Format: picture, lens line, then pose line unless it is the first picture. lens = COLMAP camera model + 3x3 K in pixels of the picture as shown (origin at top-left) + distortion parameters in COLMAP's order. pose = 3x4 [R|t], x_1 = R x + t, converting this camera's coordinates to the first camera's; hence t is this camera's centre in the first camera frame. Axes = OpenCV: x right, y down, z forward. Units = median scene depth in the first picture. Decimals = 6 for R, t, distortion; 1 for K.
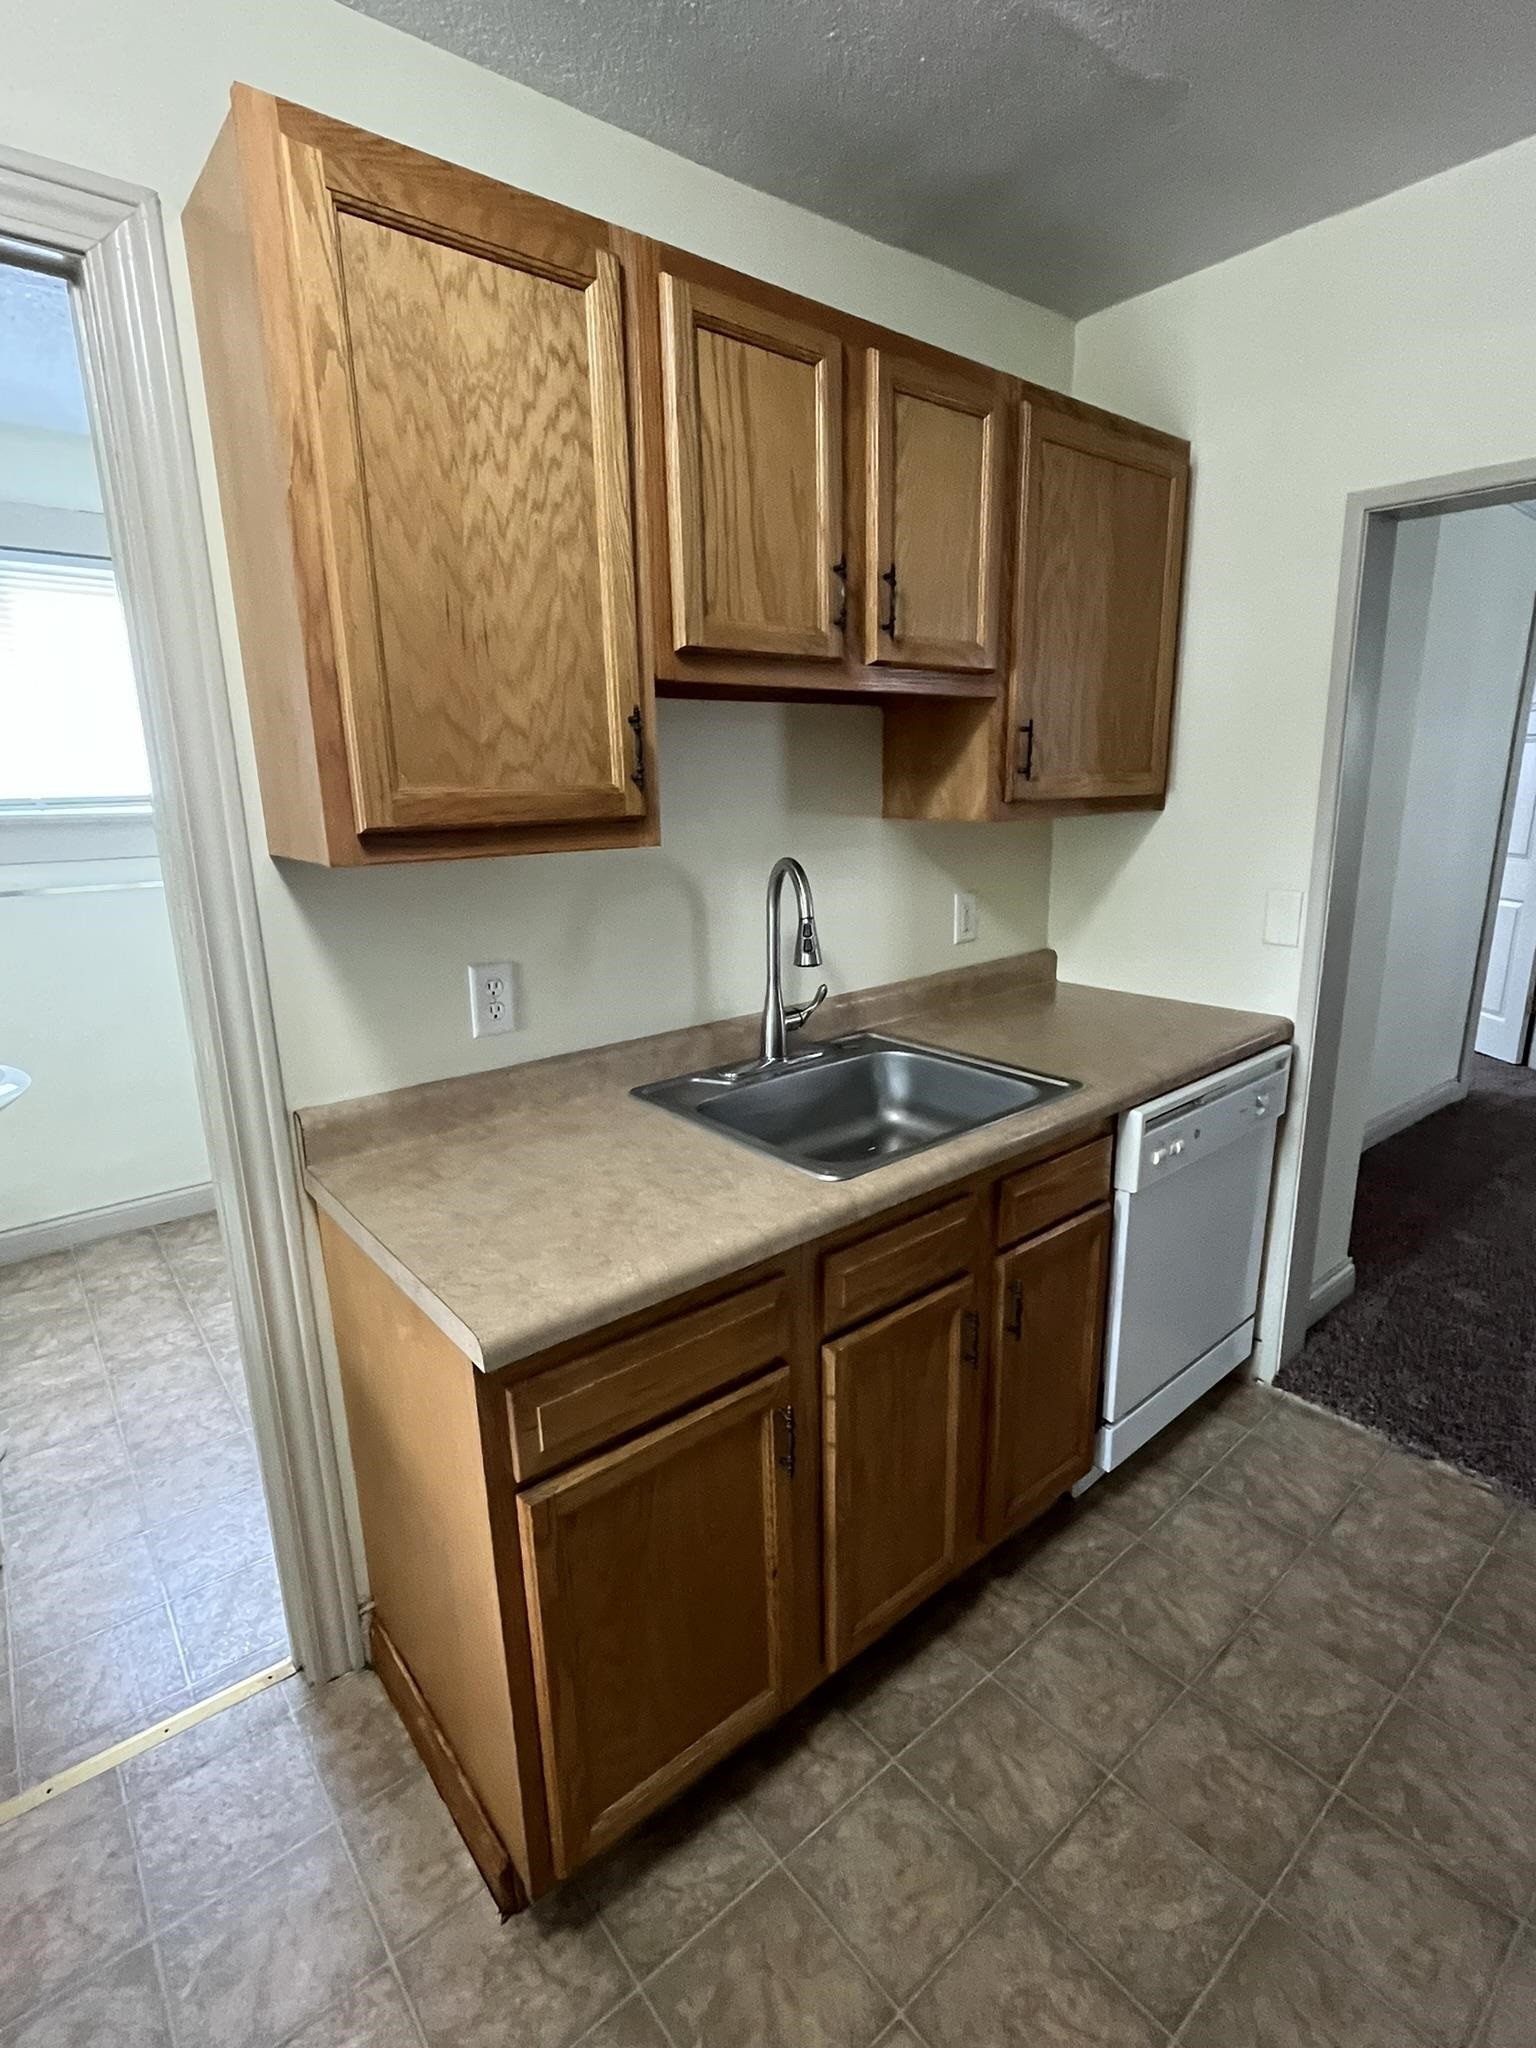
lens RADIAL K [[982.2, 0, 773.4], [0, 982.2, 1030.8], [0, 0, 1]] dist [-0.001557, -0.000475]
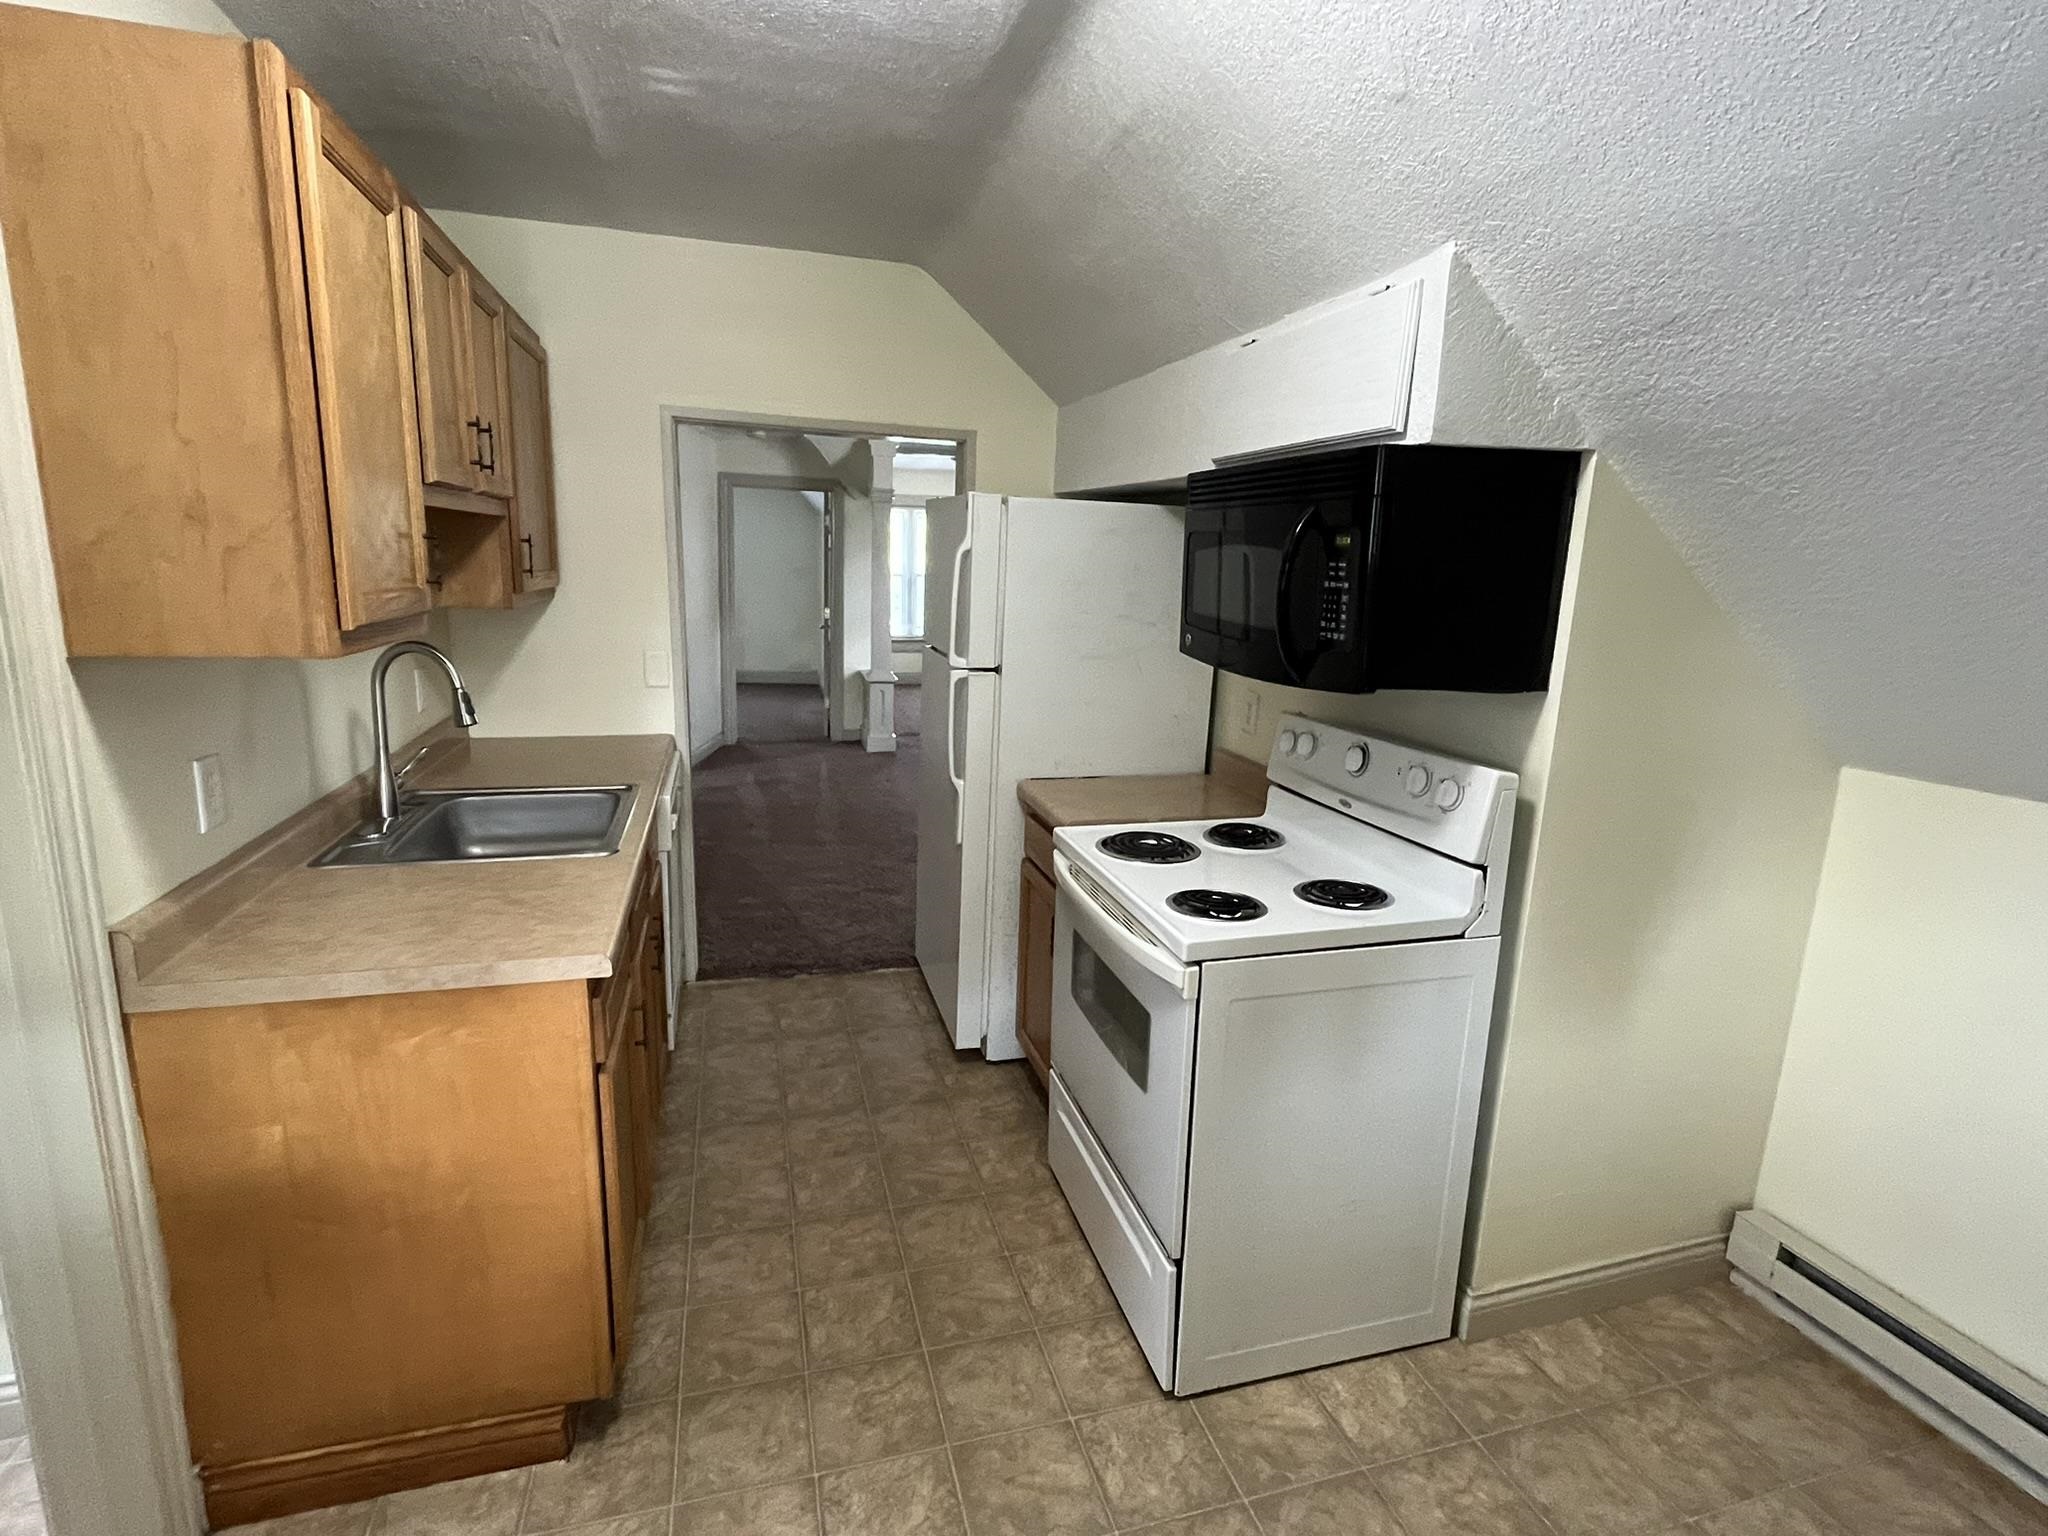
lens RADIAL K [[982.2, 0, 1027.0], [0, 982.2, 762.8], [0, 0, 1]] dist [-0.001557, -0.000475]
pose [[0.401223, -0.151552, 0.903356, -0.859895], [0.183997, 0.979450, 0.082596, 0.009069], [-0.897310, 0.133075, 0.420863, -0.170661]]
